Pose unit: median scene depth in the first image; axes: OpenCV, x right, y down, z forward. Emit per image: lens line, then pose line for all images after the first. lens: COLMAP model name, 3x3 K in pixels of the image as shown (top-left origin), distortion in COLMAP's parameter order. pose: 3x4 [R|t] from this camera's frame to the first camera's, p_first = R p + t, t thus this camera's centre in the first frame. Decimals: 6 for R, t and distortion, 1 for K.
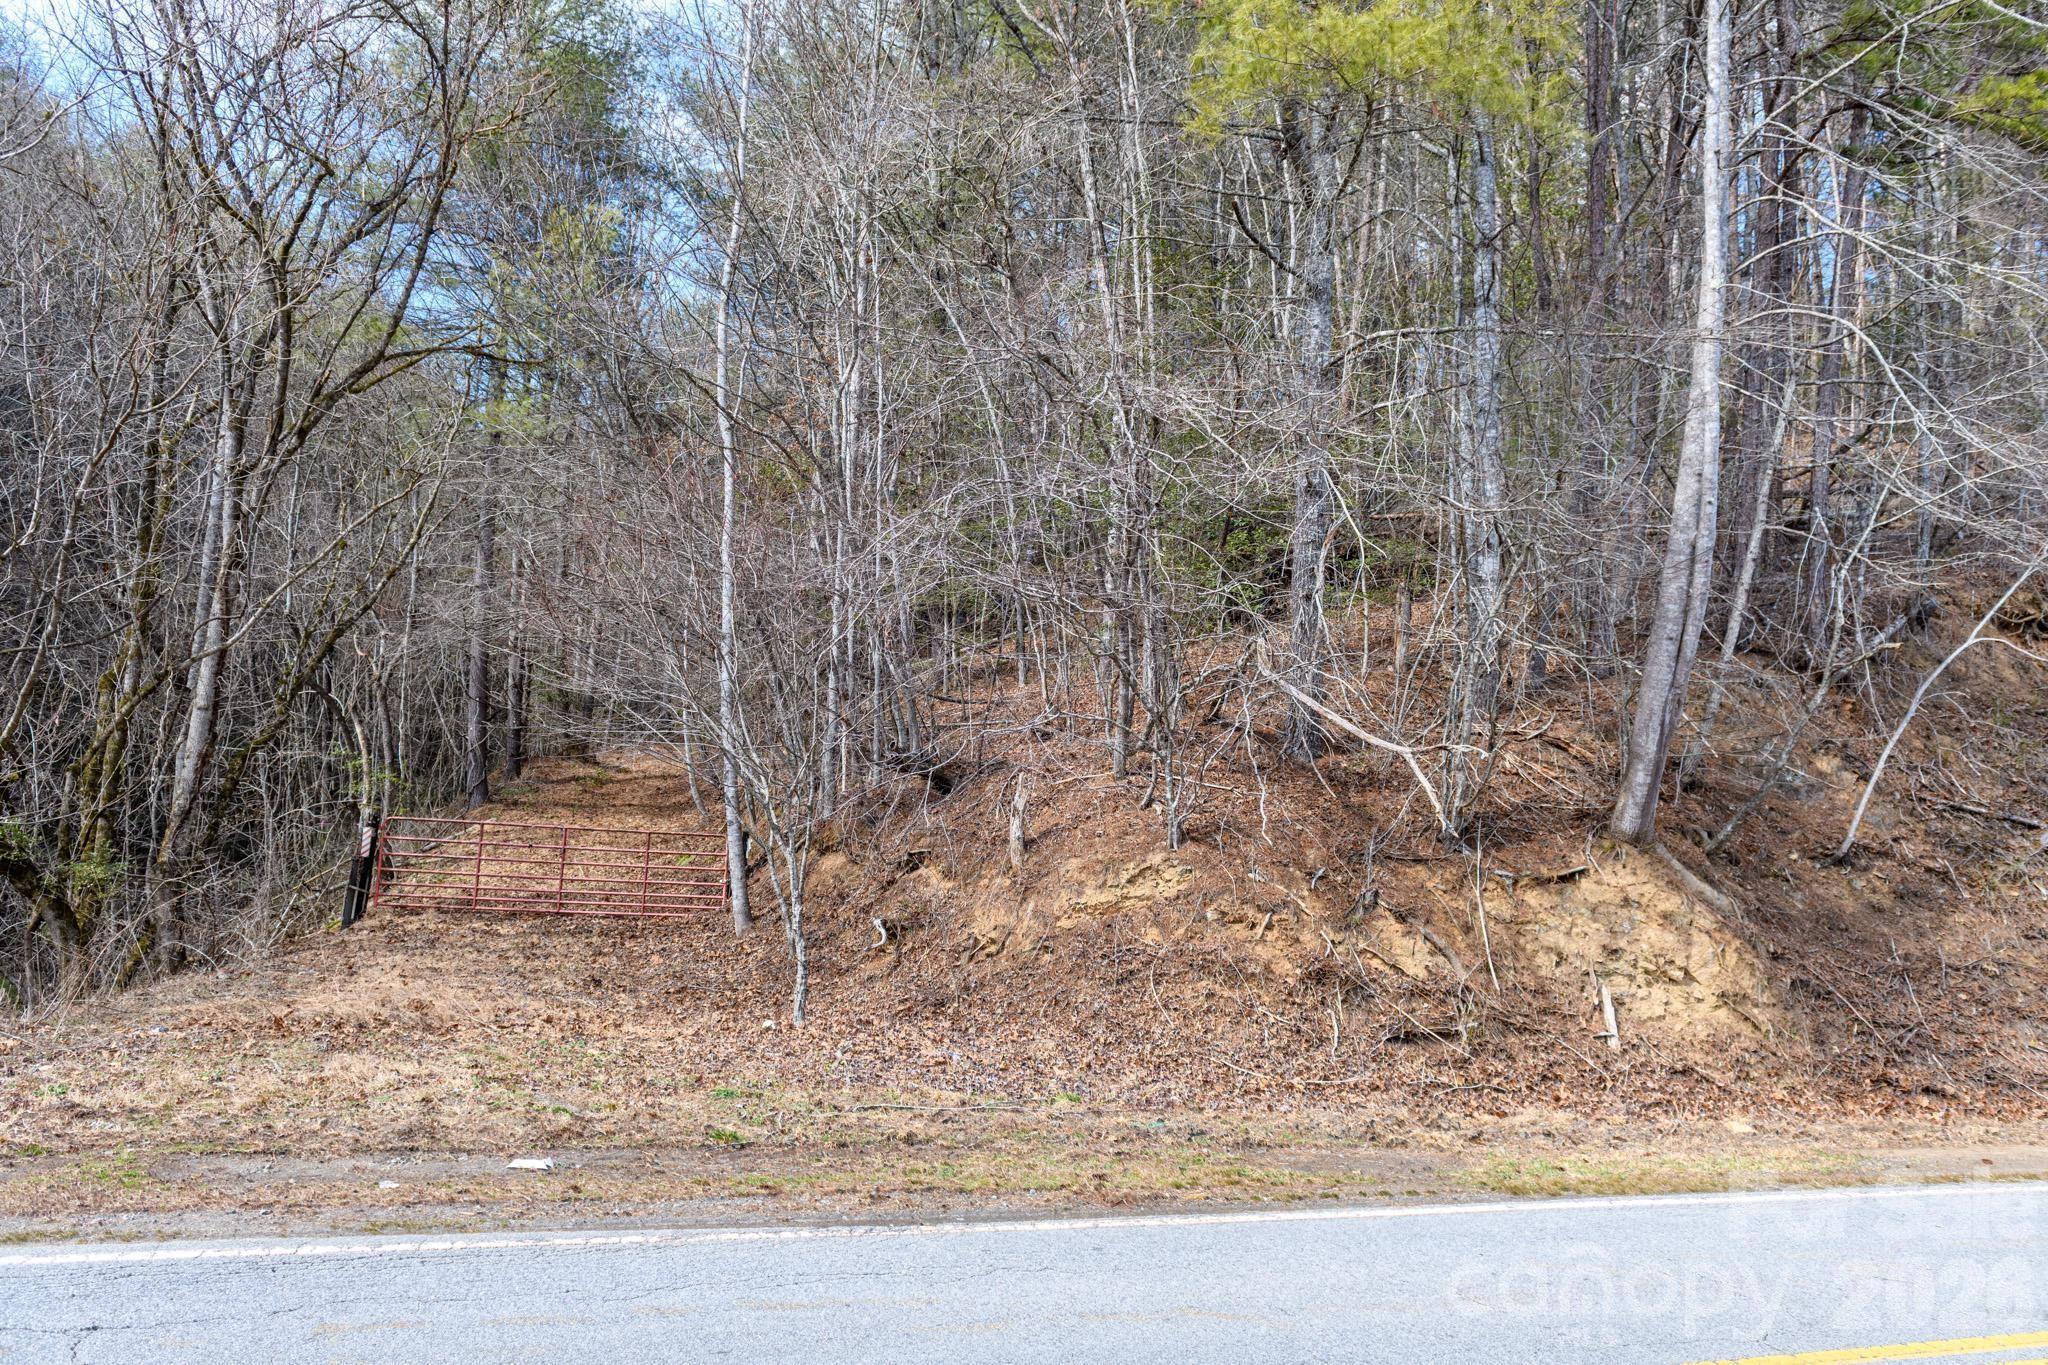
lens RADIAL K [[1380.0, 0, 1034.1], [0, 1380.0, 680.8], [0, 0, 1]] dist [0.006928, 0.000632]
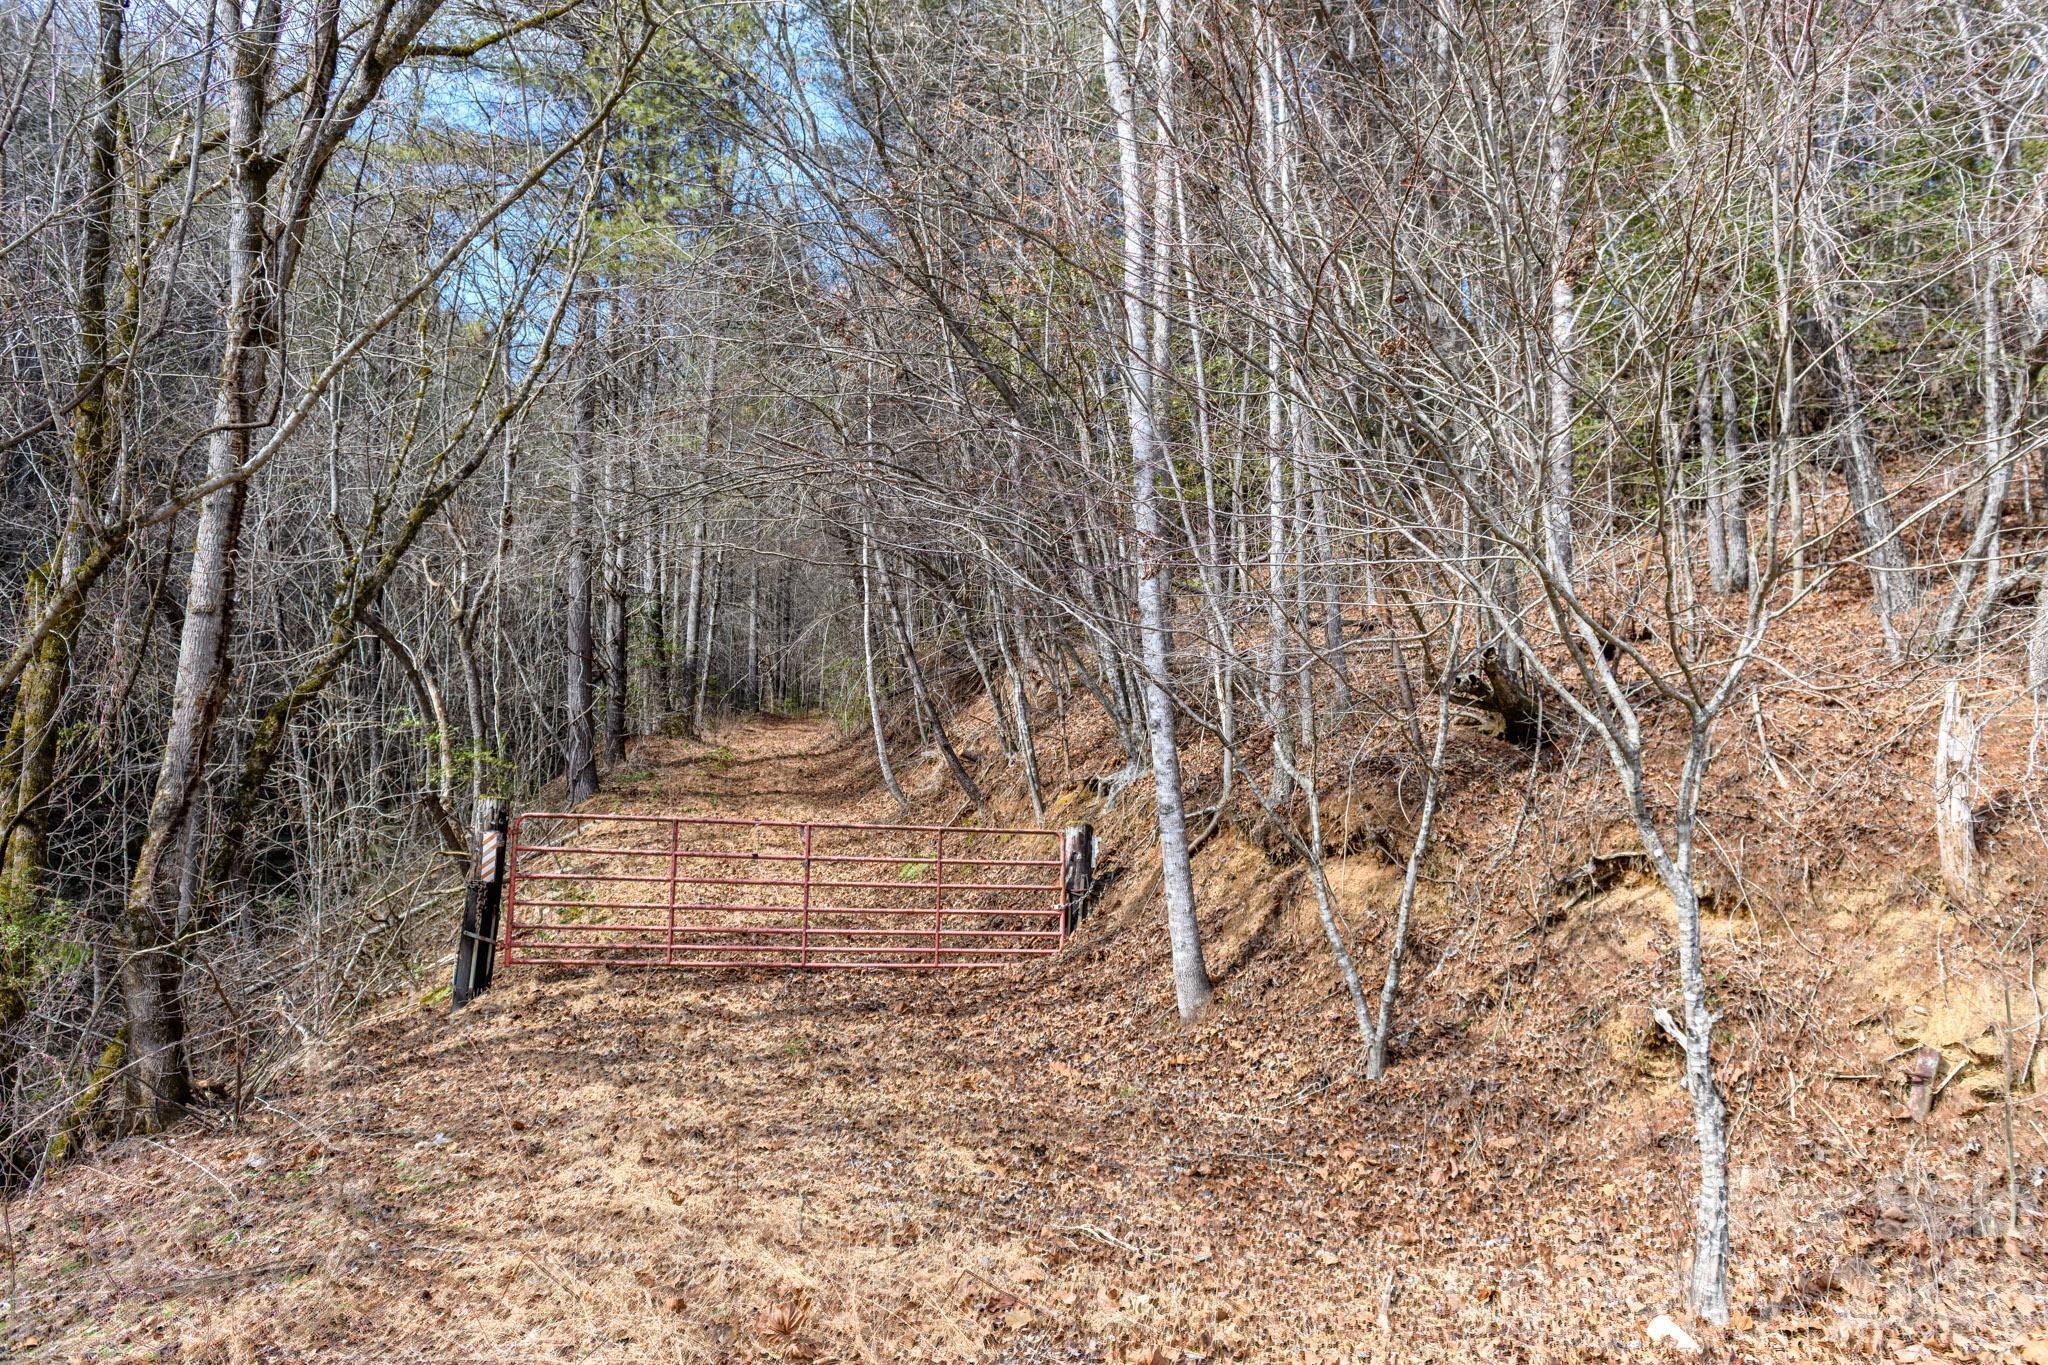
lens RADIAL K [[1436.4, 0, 1031.0], [0, 1436.4, 682.7], [0, 0, 1]] dist [-0.006608, -0.008536]
pose [[0.999262, -0.026032, -0.028250, -0.238620], [0.026474, 0.999531, 0.015379, 0.040365], [0.027836, -0.016116, 0.999483, 0.407231]]
